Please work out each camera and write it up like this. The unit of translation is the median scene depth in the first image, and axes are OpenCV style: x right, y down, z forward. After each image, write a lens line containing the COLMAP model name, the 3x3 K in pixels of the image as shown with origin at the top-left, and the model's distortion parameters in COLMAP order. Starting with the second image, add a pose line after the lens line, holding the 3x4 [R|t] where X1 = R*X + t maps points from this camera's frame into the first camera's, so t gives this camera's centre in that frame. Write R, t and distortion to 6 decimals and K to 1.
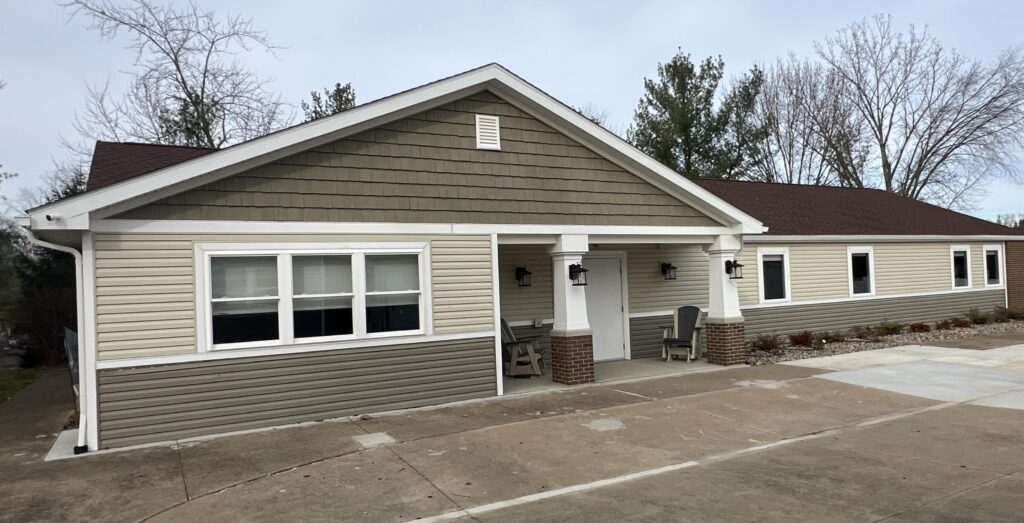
lens RADIAL K [[591.3, 0, 512.0], [0, 591.3, 235.4], [0, 0, 1]] dist [-0.001468, -0.000404]
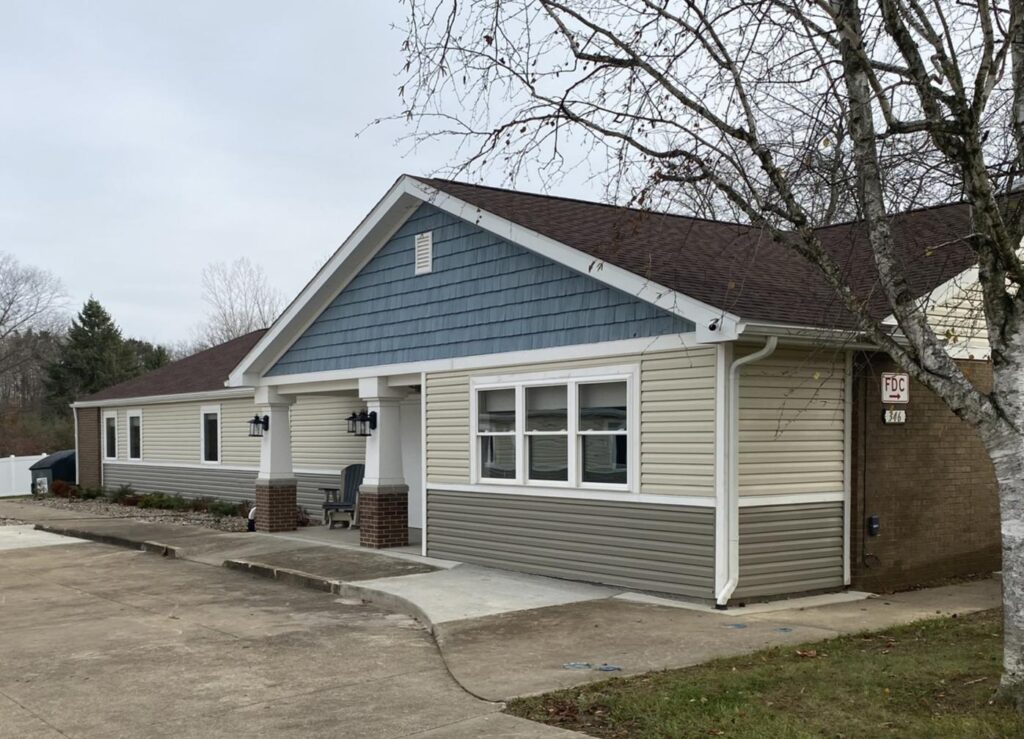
lens RADIAL K [[1176.9, 0, 512.0], [0, 1176.9, 369.5], [0, 0, 1]] dist [0.001195, 0.000037]
pose [[0.155250, -0.011437, -0.987809, 1.627588], [0.086772, 0.996226, 0.002103, 0.001097], [0.984057, -0.086041, 0.155657, 0.822586]]
